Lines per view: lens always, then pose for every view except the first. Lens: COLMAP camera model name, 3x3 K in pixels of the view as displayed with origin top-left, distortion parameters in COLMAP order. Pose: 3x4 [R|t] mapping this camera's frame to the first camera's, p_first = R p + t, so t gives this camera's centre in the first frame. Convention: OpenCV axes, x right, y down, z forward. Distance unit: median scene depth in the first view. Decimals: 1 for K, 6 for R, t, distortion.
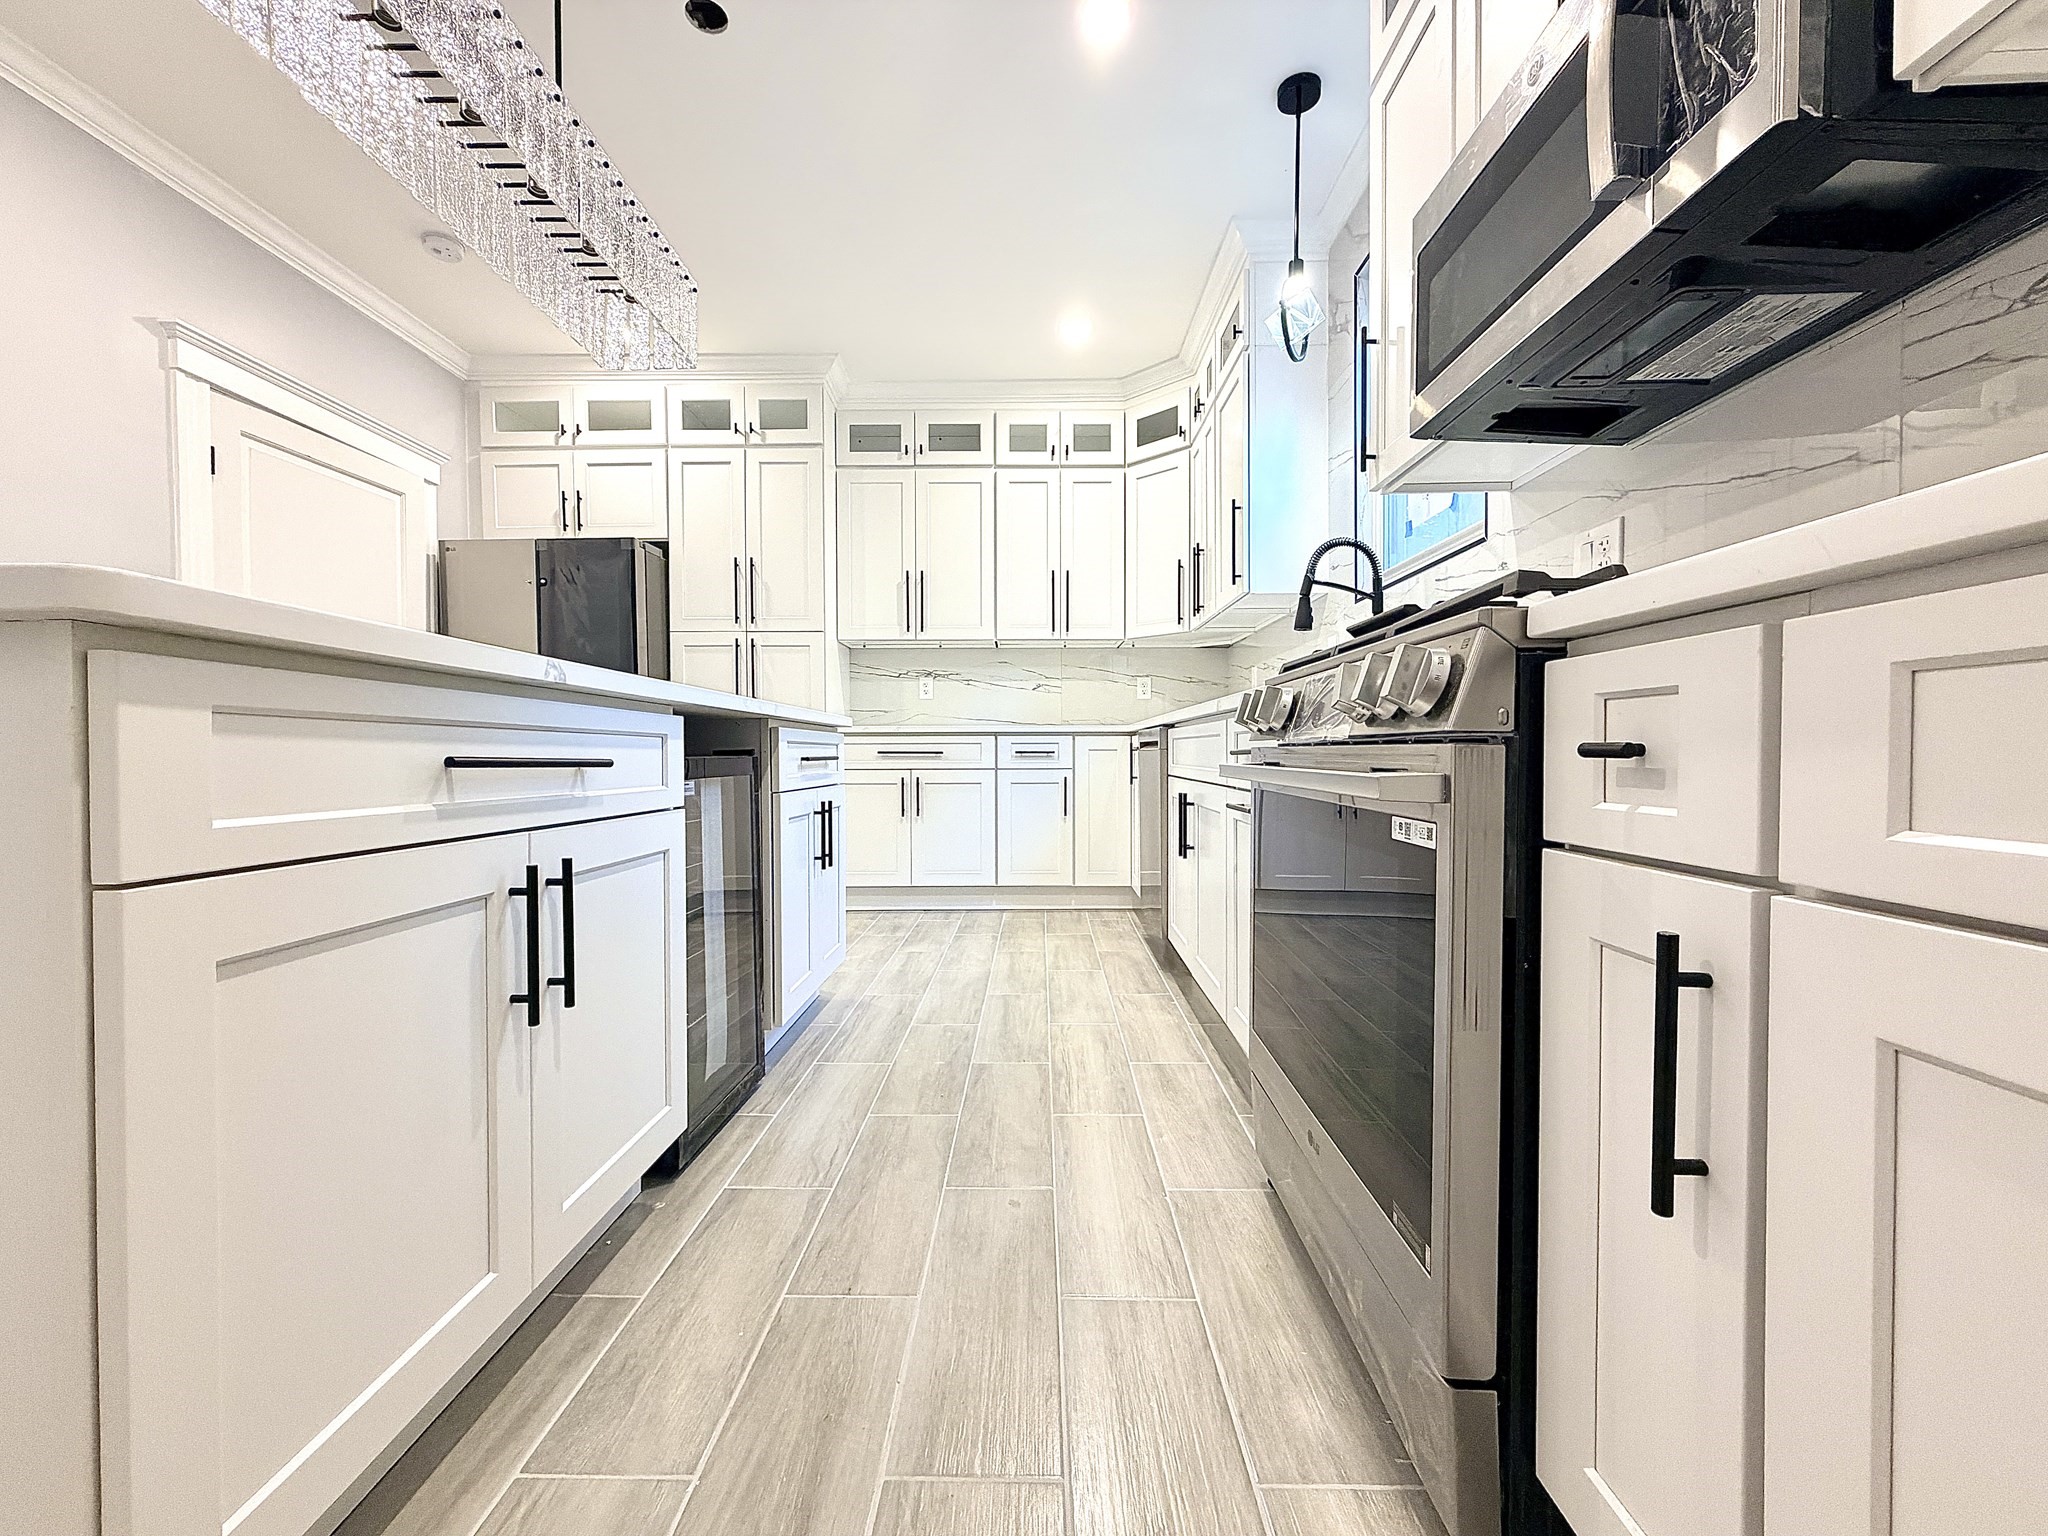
lens RADIAL K [[817.9, 0, 1022.4], [0, 817.9, 772.1], [0, 0, 1]] dist [-0.001803, 0.000576]
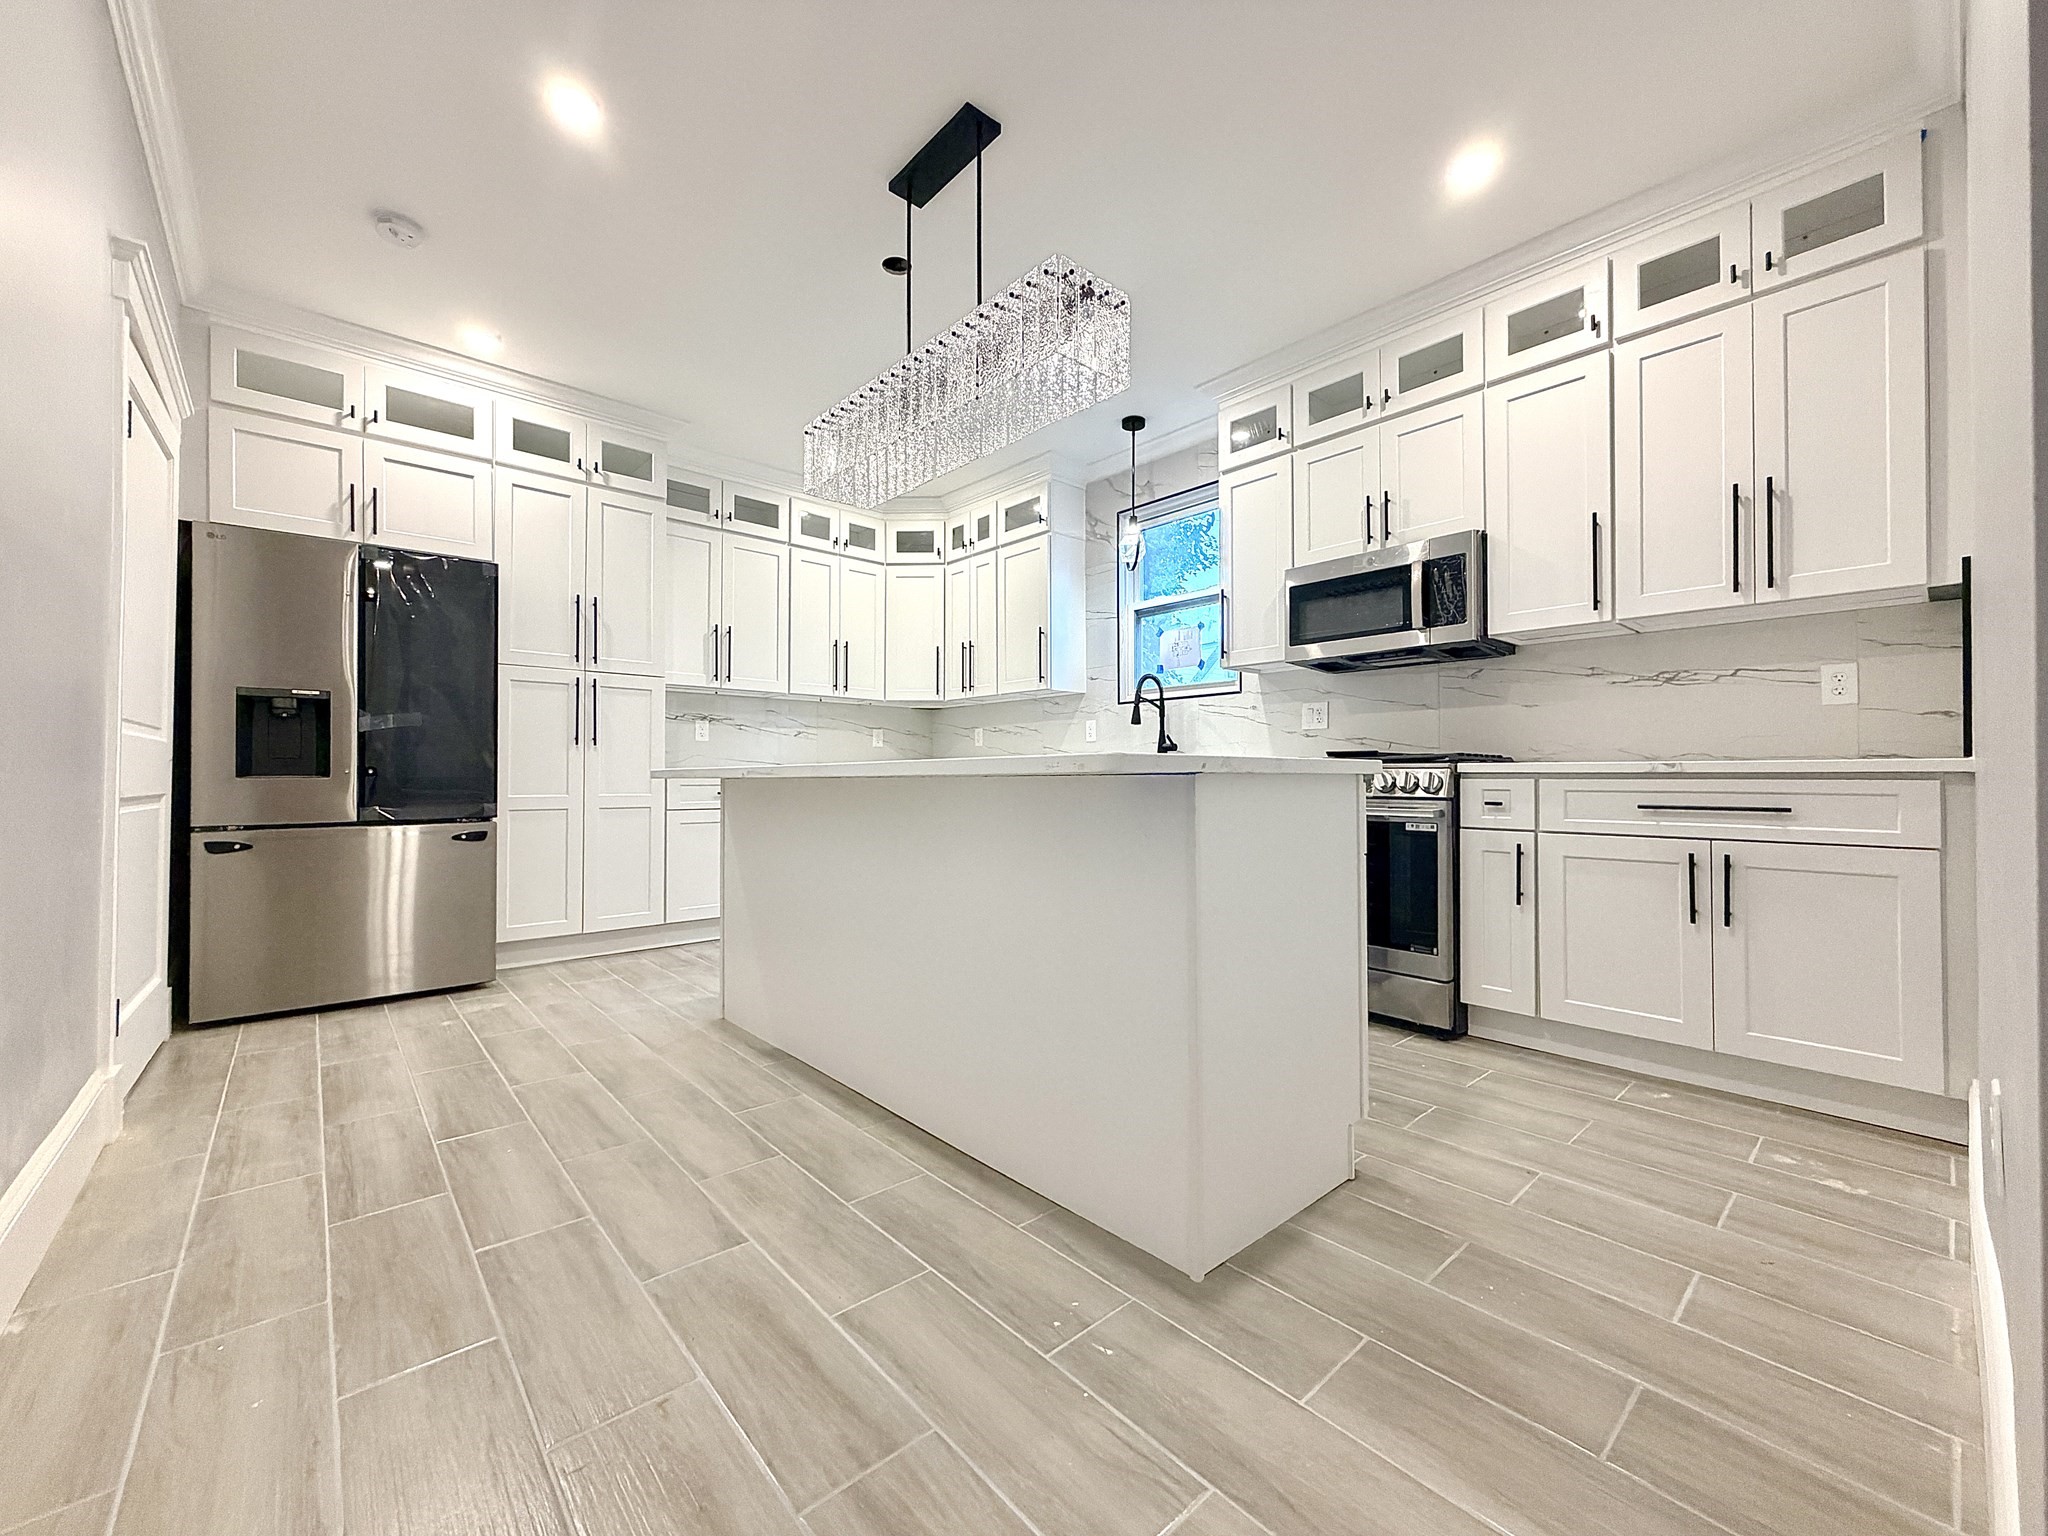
lens RADIAL K [[817.9, 0, 1033.7], [0, 817.9, 769.1], [0, 0, 1]] dist [-0.001803, 0.000576]
pose [[0.732634, 0.012242, 0.680513, -0.606420], [0.014041, 0.999354, -0.033094, -0.015322], [-0.680478, 0.033800, 0.731988, -0.072513]]
